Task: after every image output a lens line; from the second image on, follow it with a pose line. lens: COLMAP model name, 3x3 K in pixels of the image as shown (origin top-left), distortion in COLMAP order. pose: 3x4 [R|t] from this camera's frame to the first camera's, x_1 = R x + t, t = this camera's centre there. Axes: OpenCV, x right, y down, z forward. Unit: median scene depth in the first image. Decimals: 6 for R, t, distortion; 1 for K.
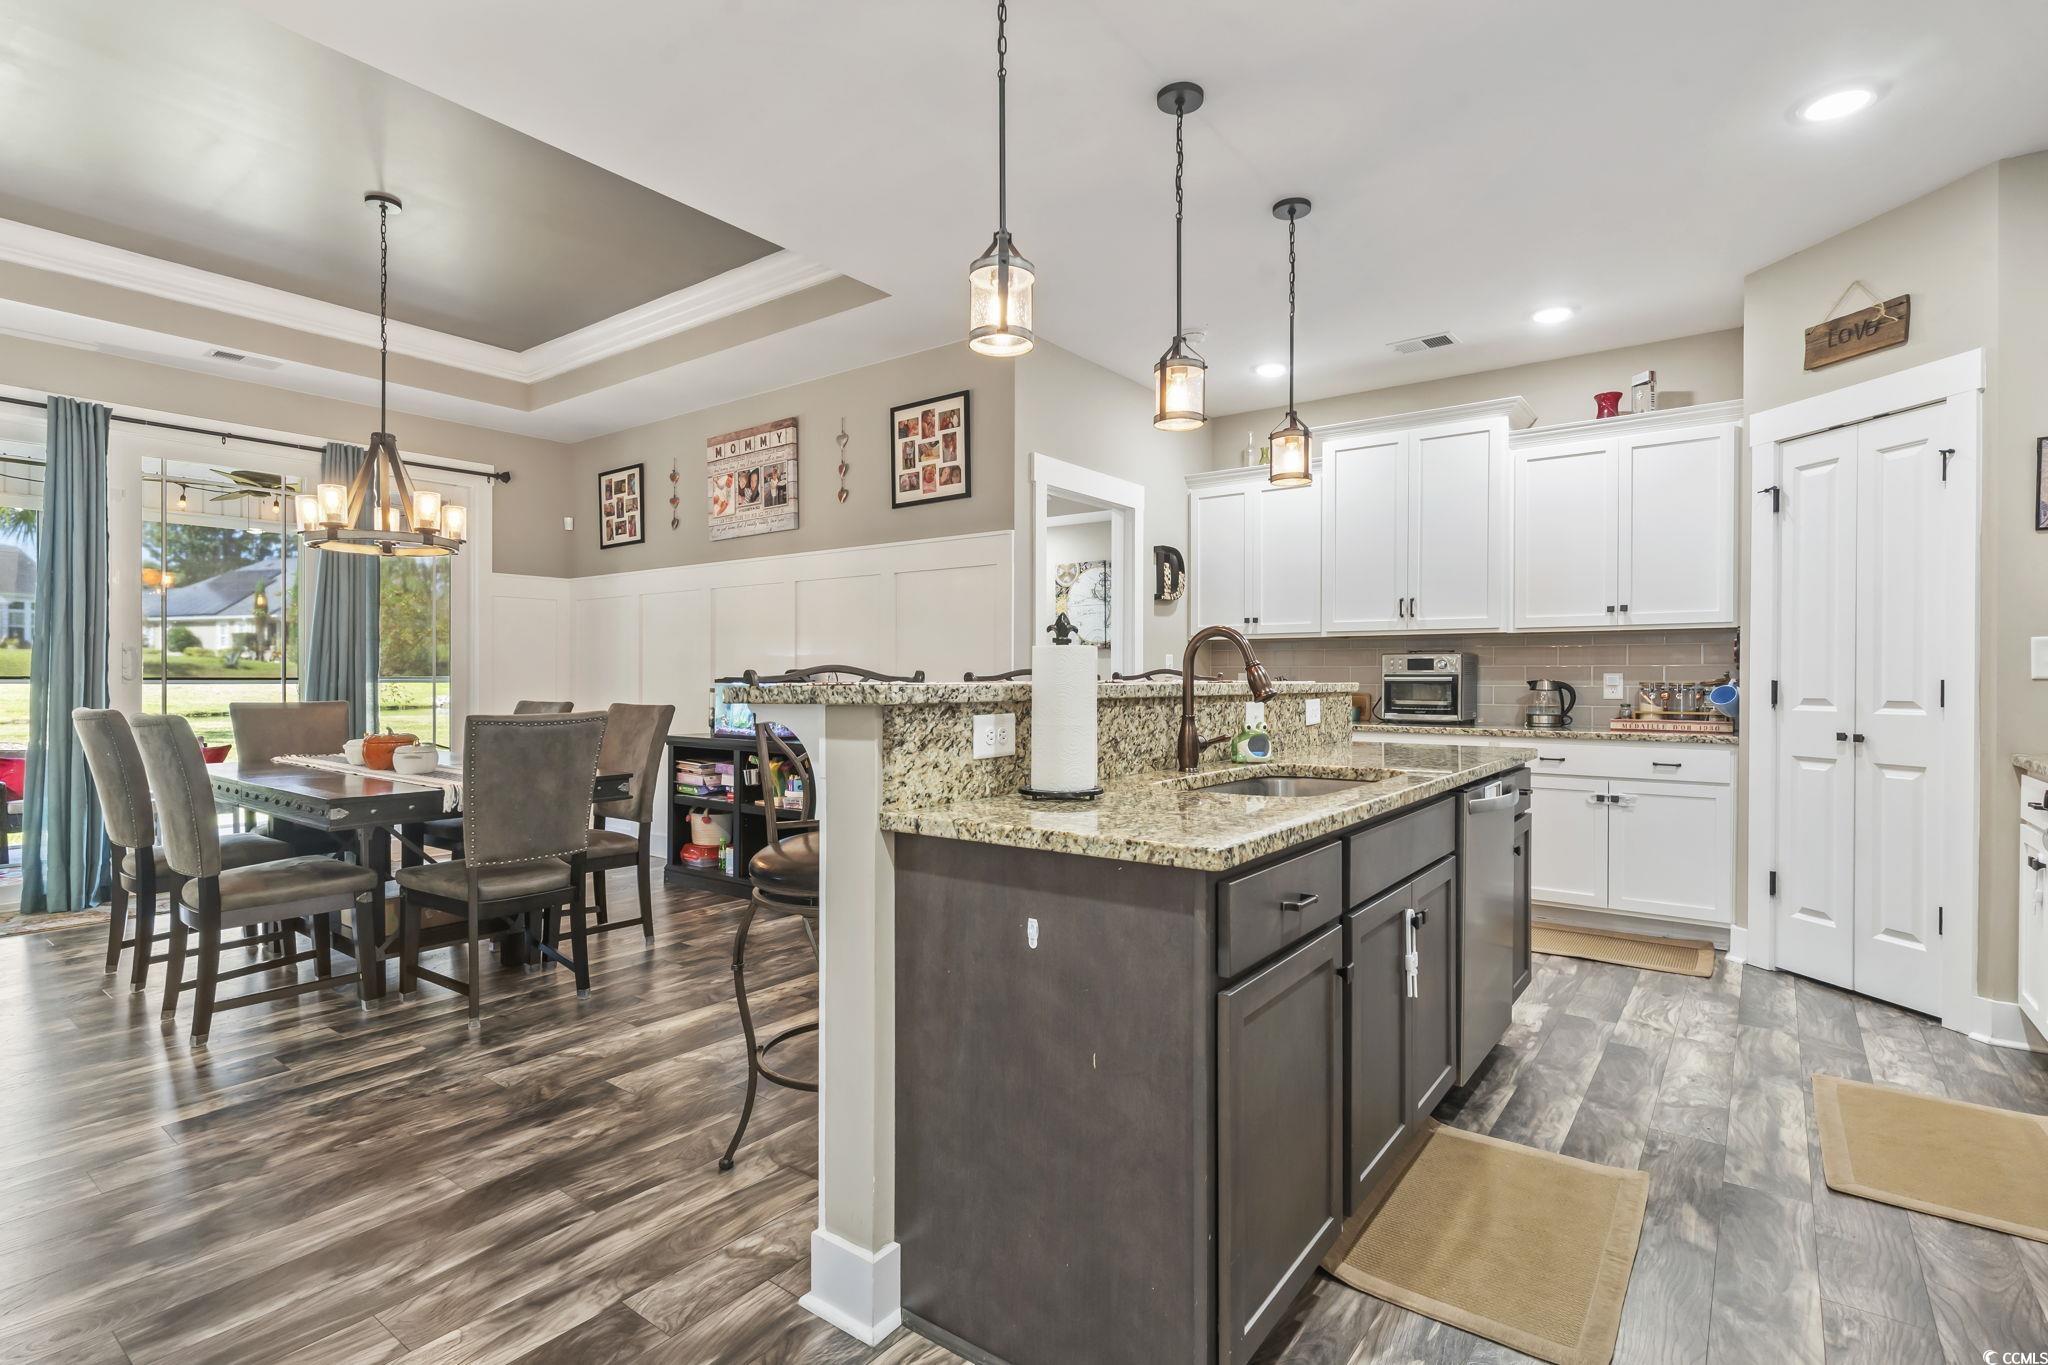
lens RADIAL K [[977.9, 0, 1050.2], [0, 977.9, 683.8], [0, 0, 1]] dist [0.002223, -0.002753]
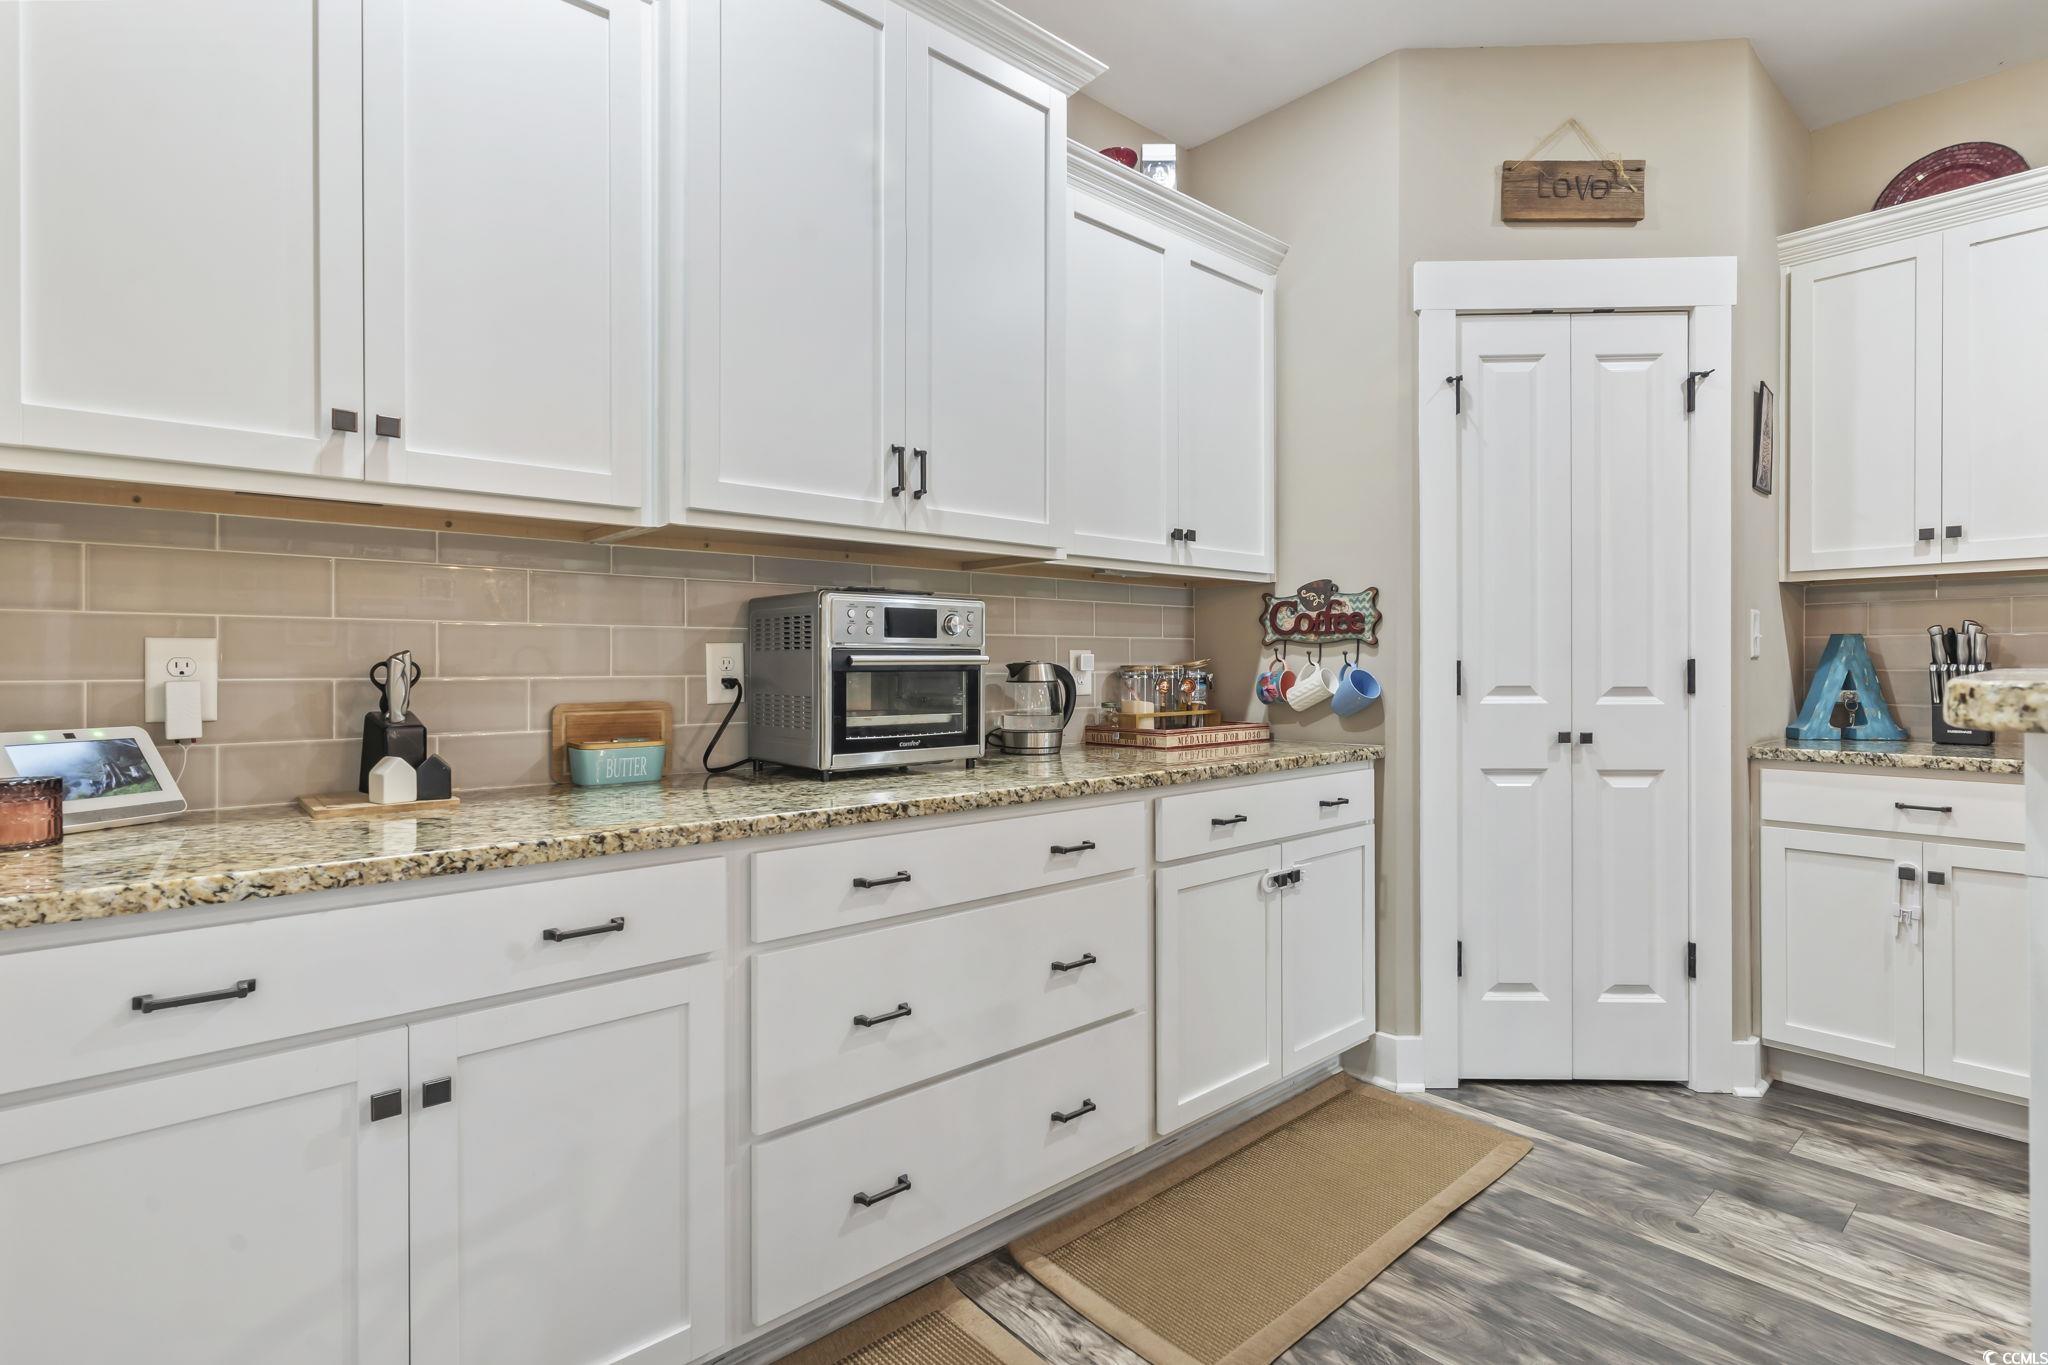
lens RADIAL K [[977.9, 0, 1042.3], [0, 977.9, 669.8], [0, 0, 1]] dist [0.002223, -0.002753]
pose [[0.236244, -0.006492, 0.971672, 0.008957], [0.009348, 0.999947, 0.004408, -0.003217], [-0.971649, 0.008041, 0.236292, 1.218301]]
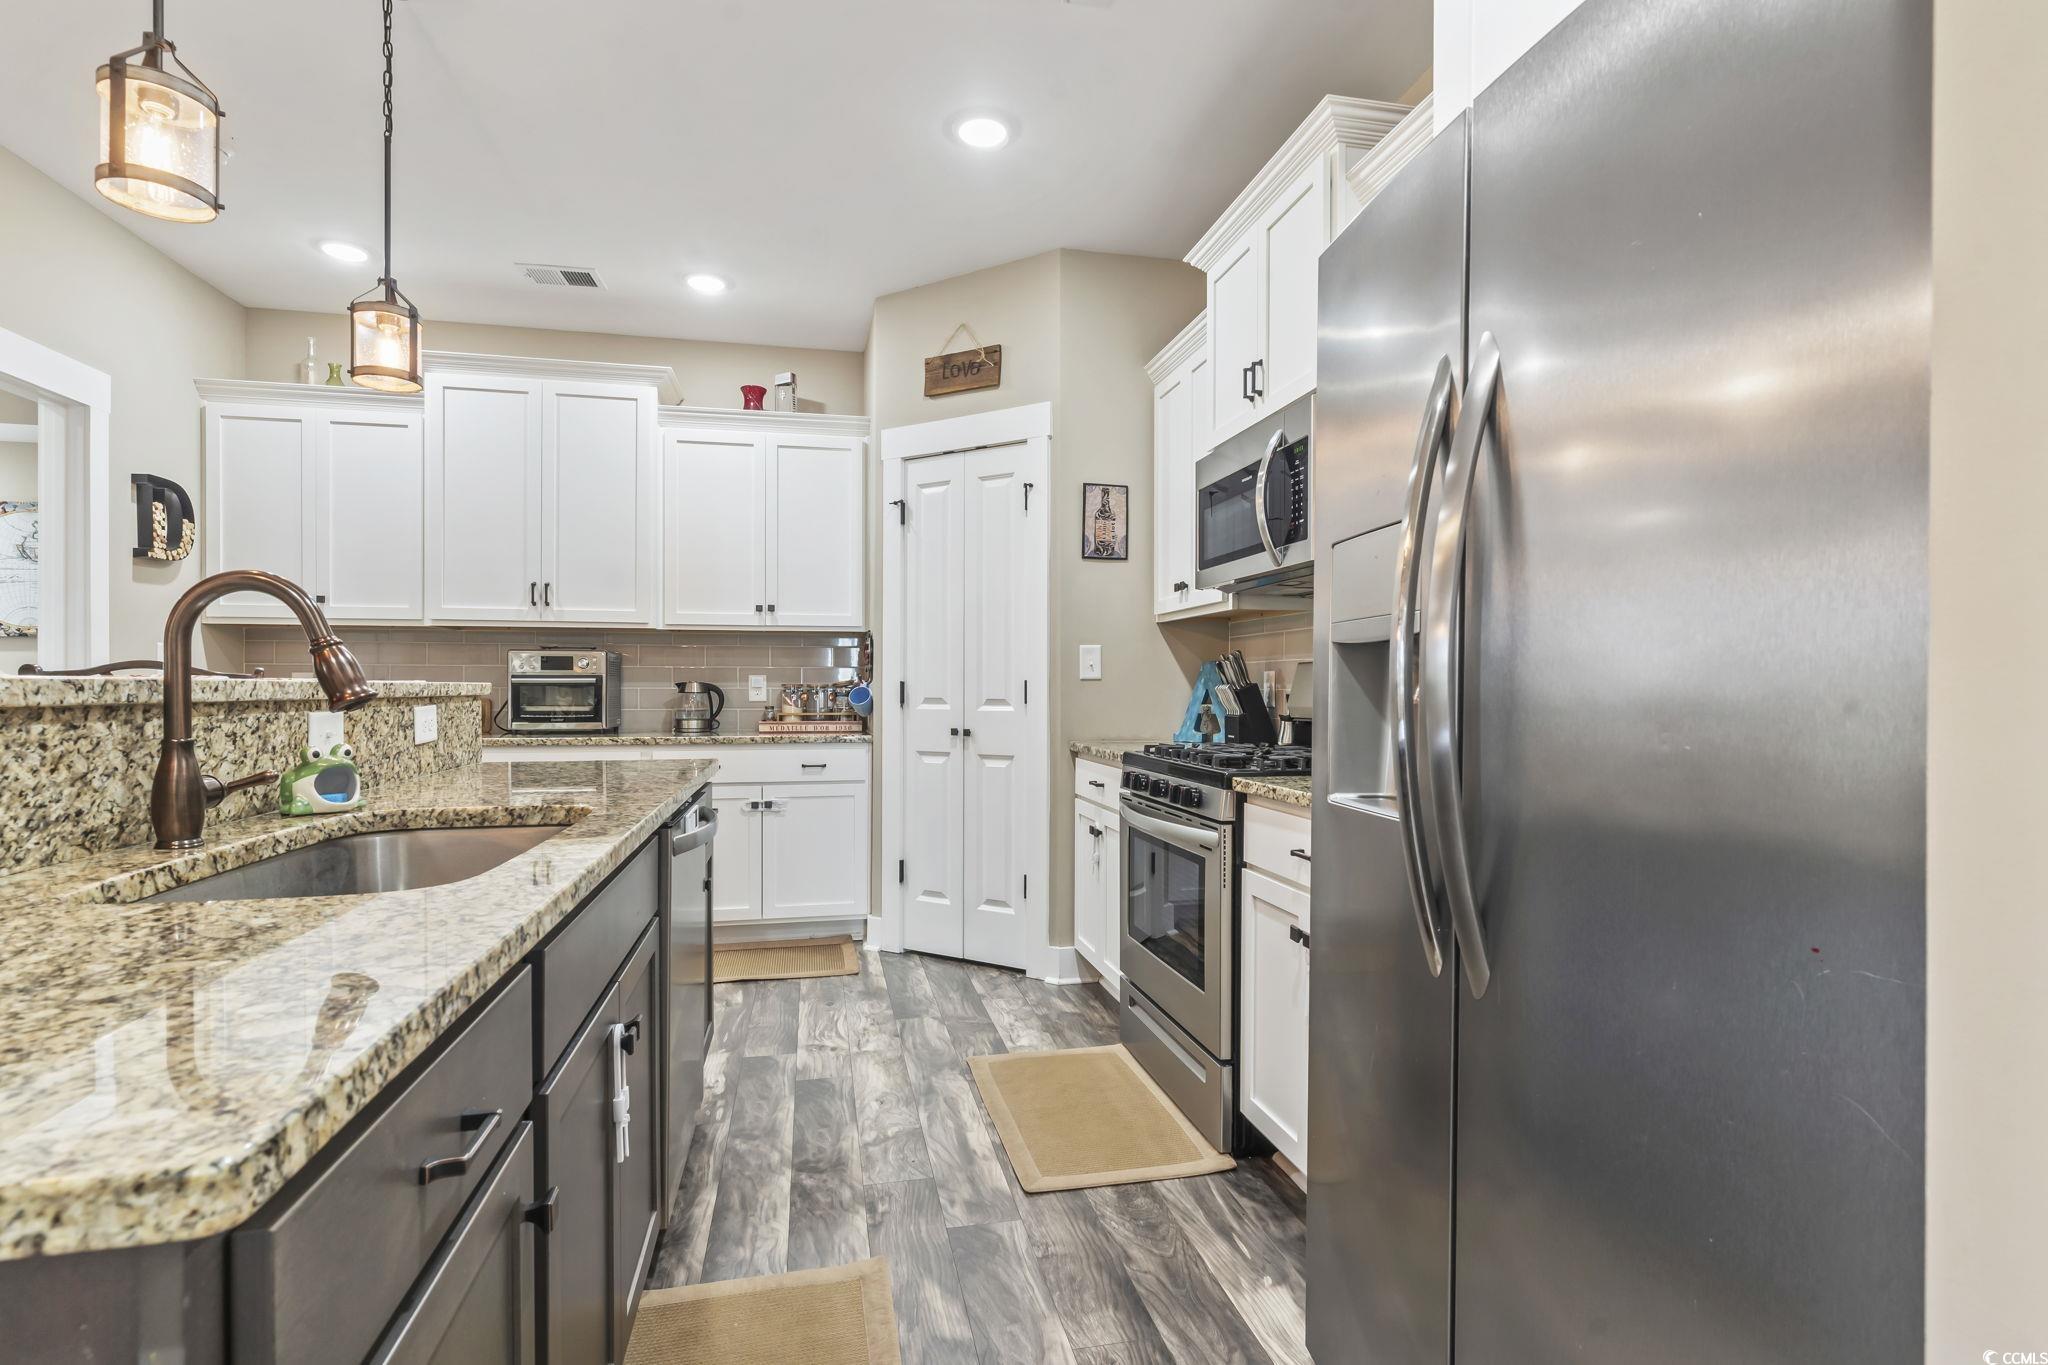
lens RADIAL K [[1020.7, 0, 1037.7], [0, 1020.7, 685.1], [0, 0, 1]] dist [-0.000914, -0.000316]
pose [[0.681180, -0.003008, 0.732110, 0.027094], [0.005788, 0.999982, -0.001277, 0.003338], [-0.732093, 0.005108, 0.681186, 0.144370]]
